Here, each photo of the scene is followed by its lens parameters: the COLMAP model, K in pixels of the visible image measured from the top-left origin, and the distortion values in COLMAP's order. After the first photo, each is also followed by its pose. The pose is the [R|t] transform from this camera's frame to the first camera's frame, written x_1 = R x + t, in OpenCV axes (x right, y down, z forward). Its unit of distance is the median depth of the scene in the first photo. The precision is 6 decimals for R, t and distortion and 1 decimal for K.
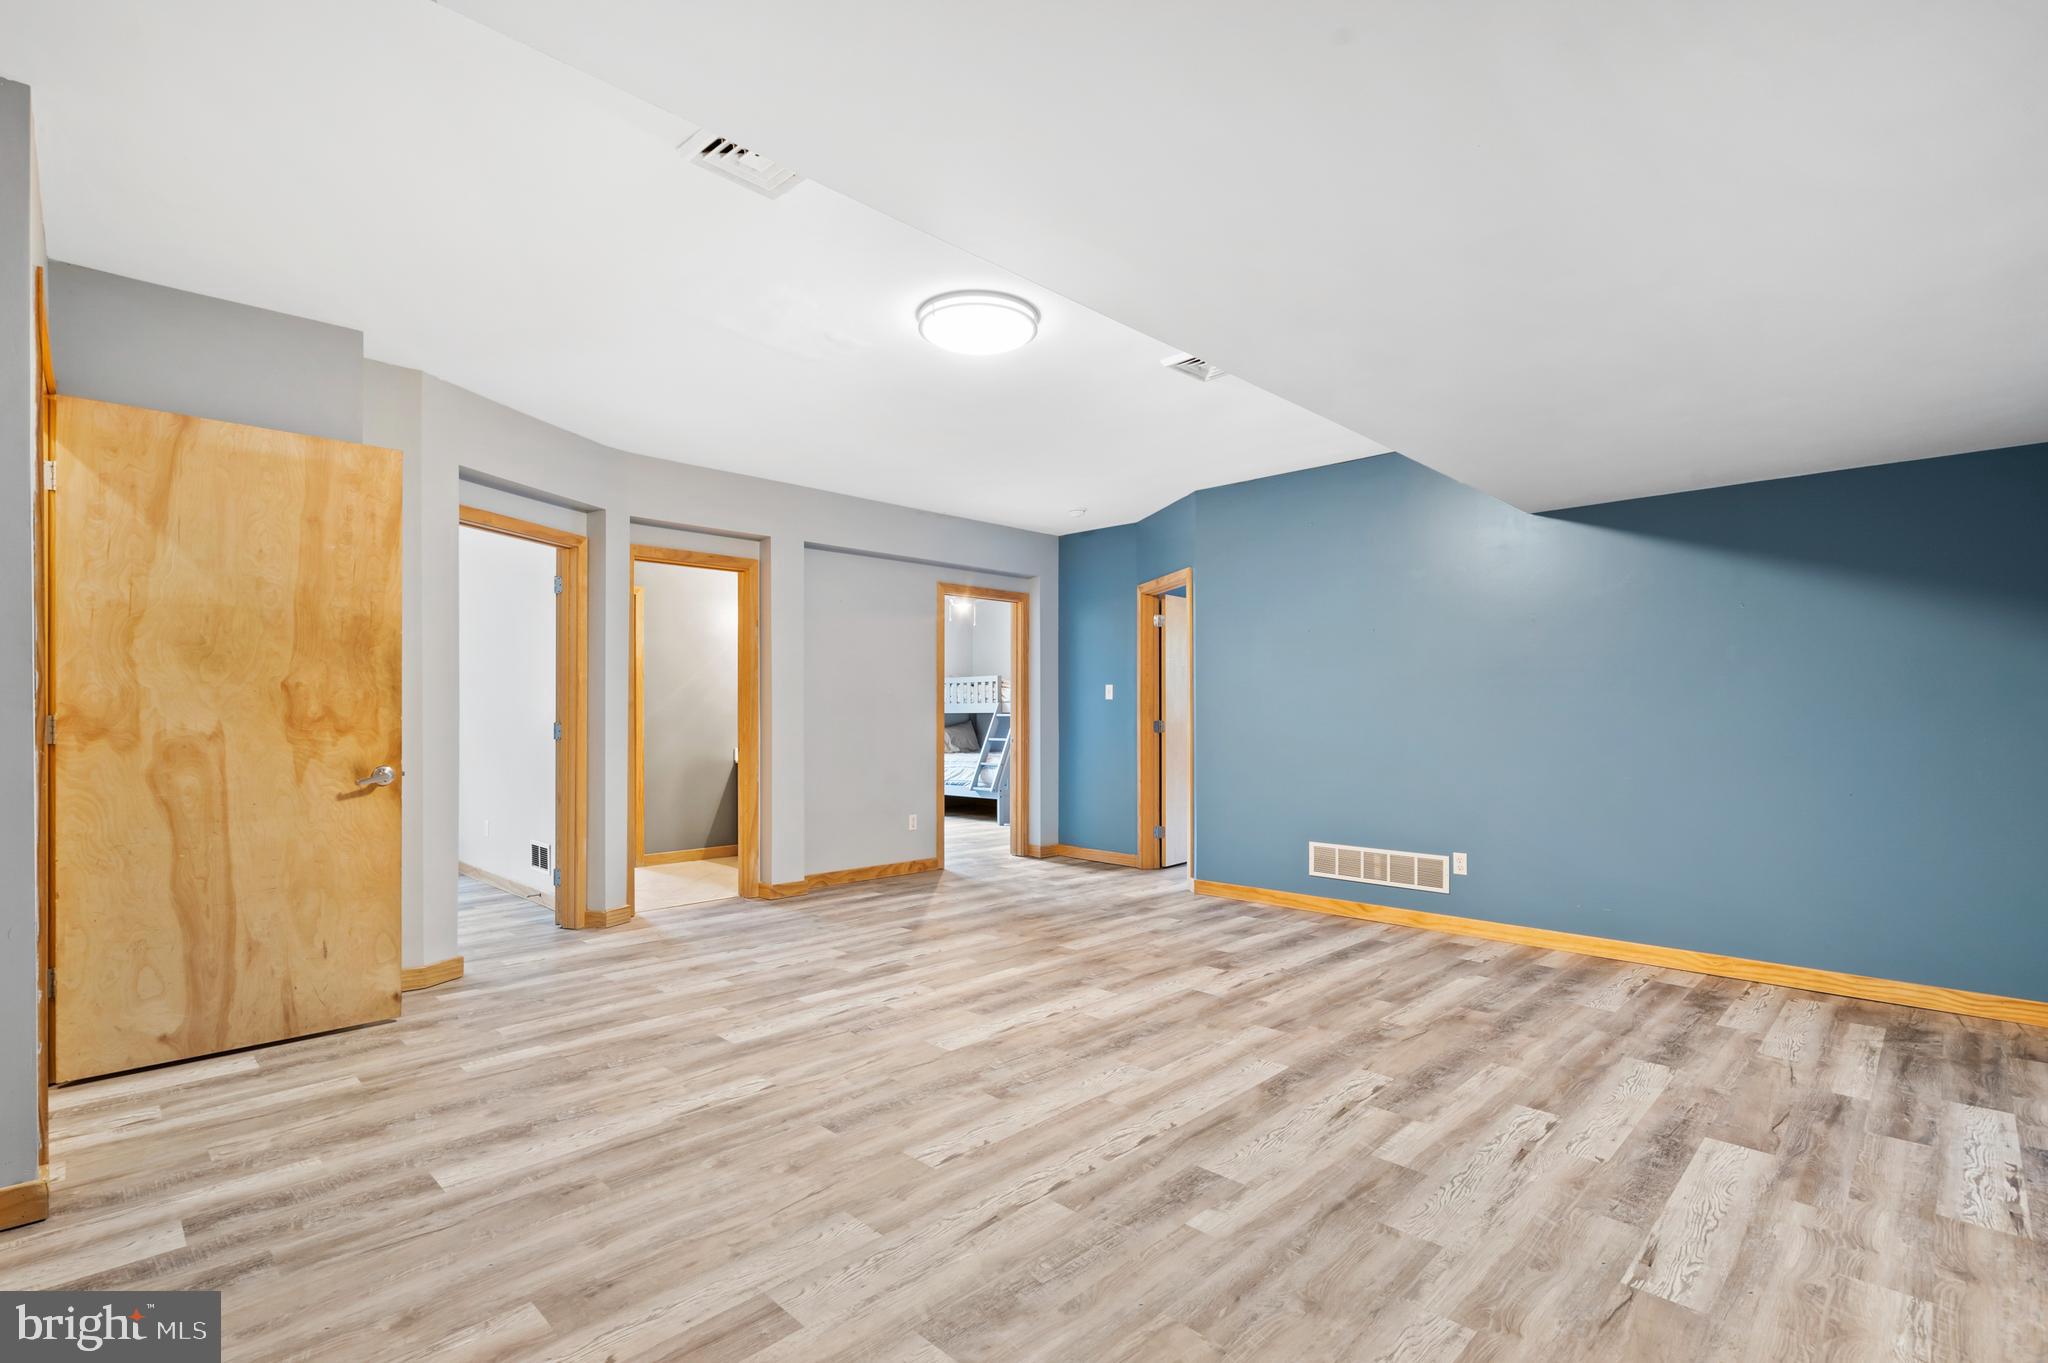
lens RADIAL K [[940.0, 0, 1020.0], [0, 940.0, 690.8], [0, 0, 1]] dist [-0.003260, 0.003415]
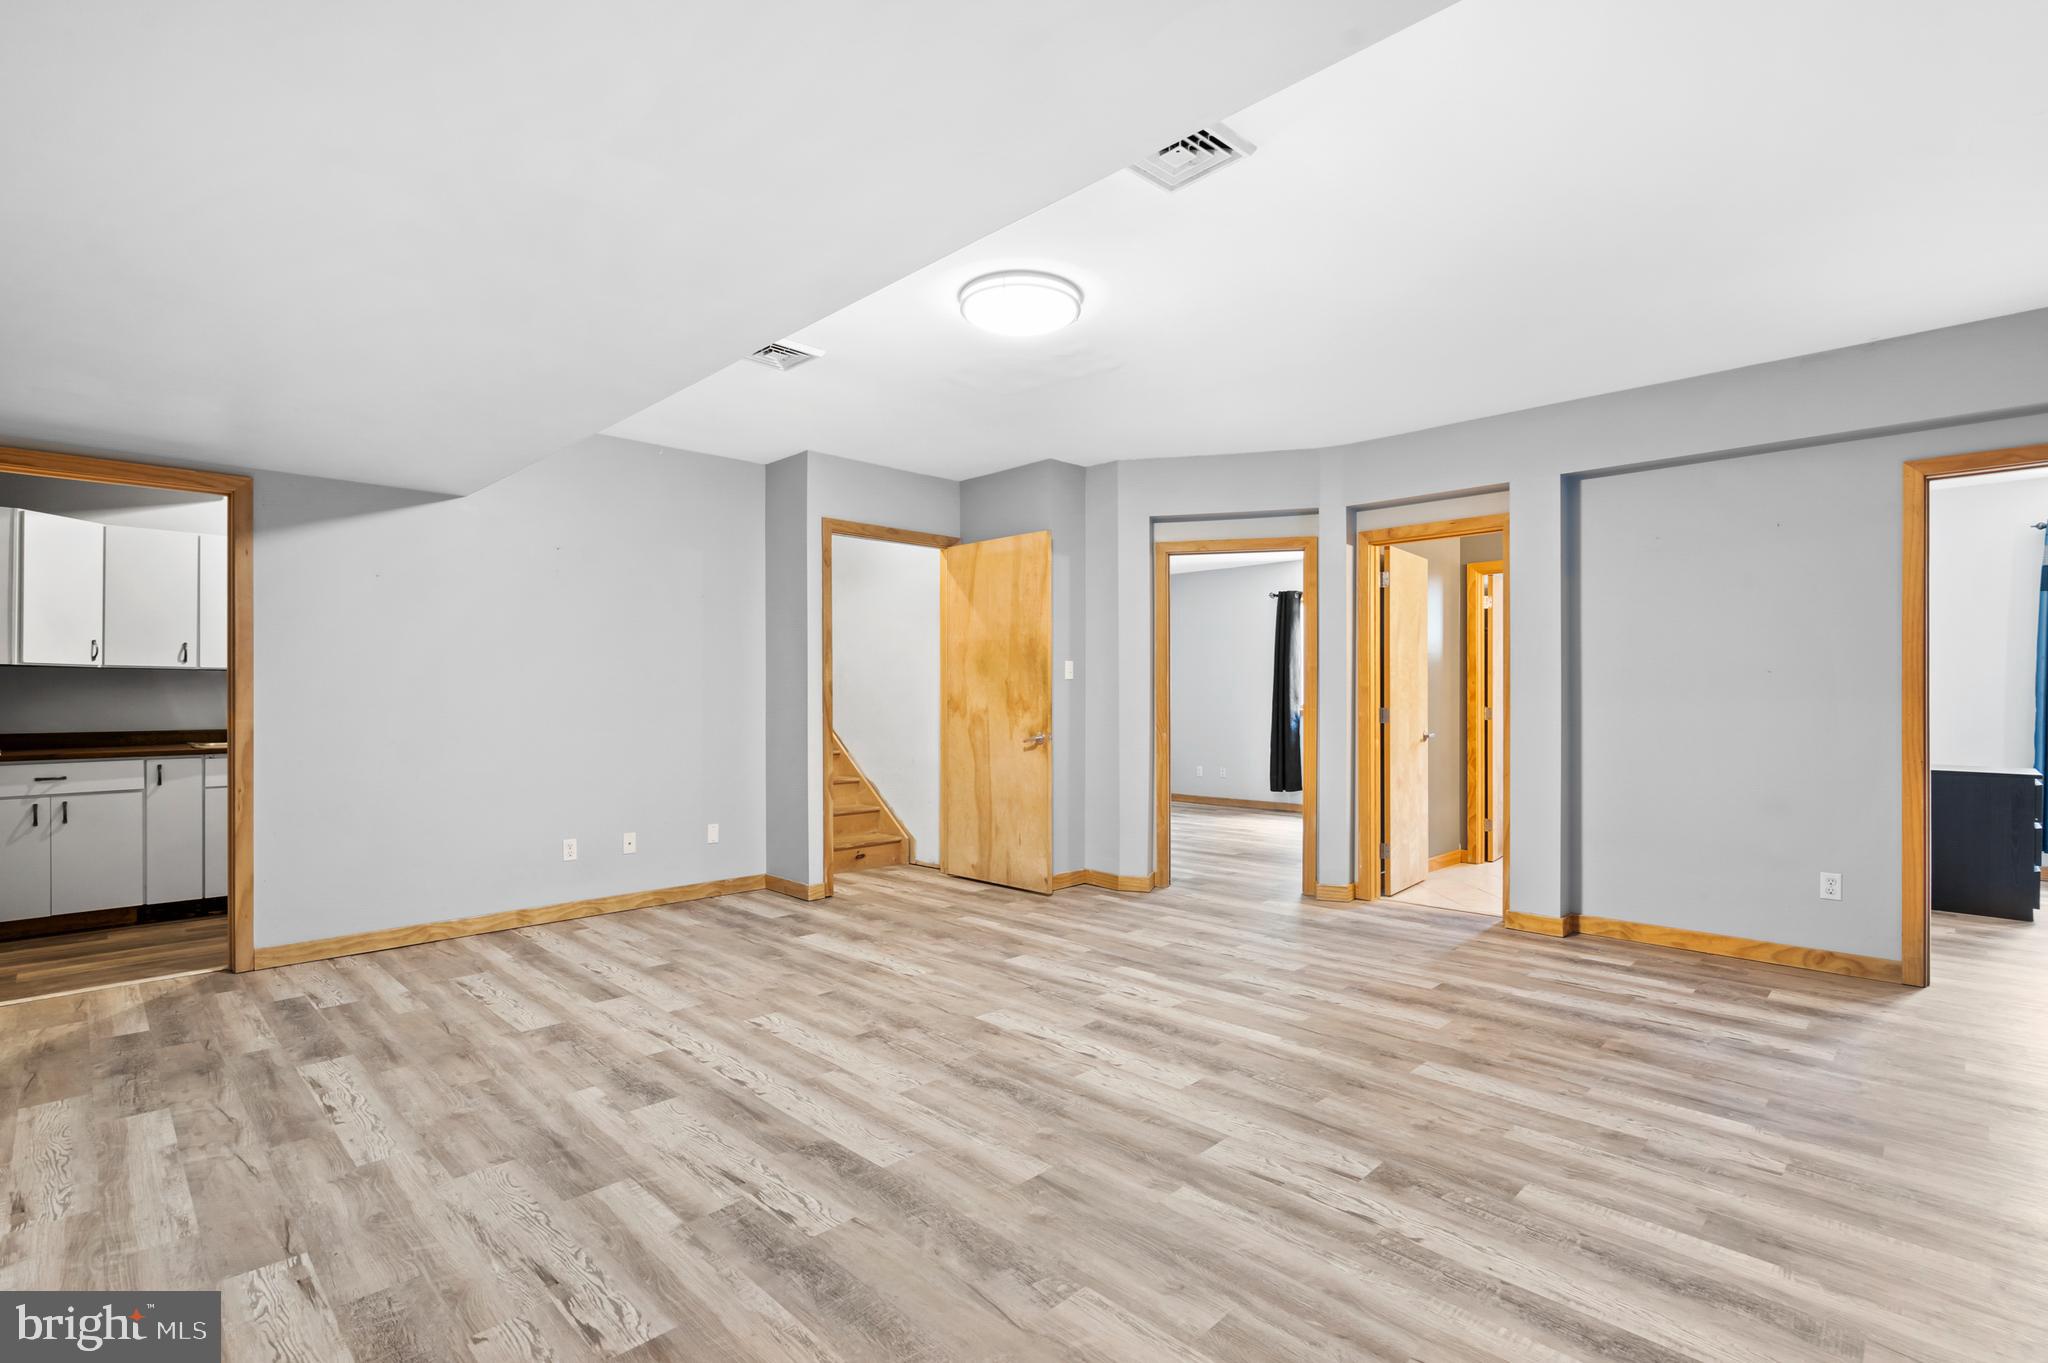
lens RADIAL K [[940.0, 0, 1023.9], [0, 940.0, 694.4], [0, 0, 1]] dist [-0.003260, 0.003415]
pose [[0.006685, -0.002642, -0.999974, 0.972808], [0.025191, 0.999680, -0.002473, 0.021856], [0.999660, -0.025174, 0.006749, 1.040521]]
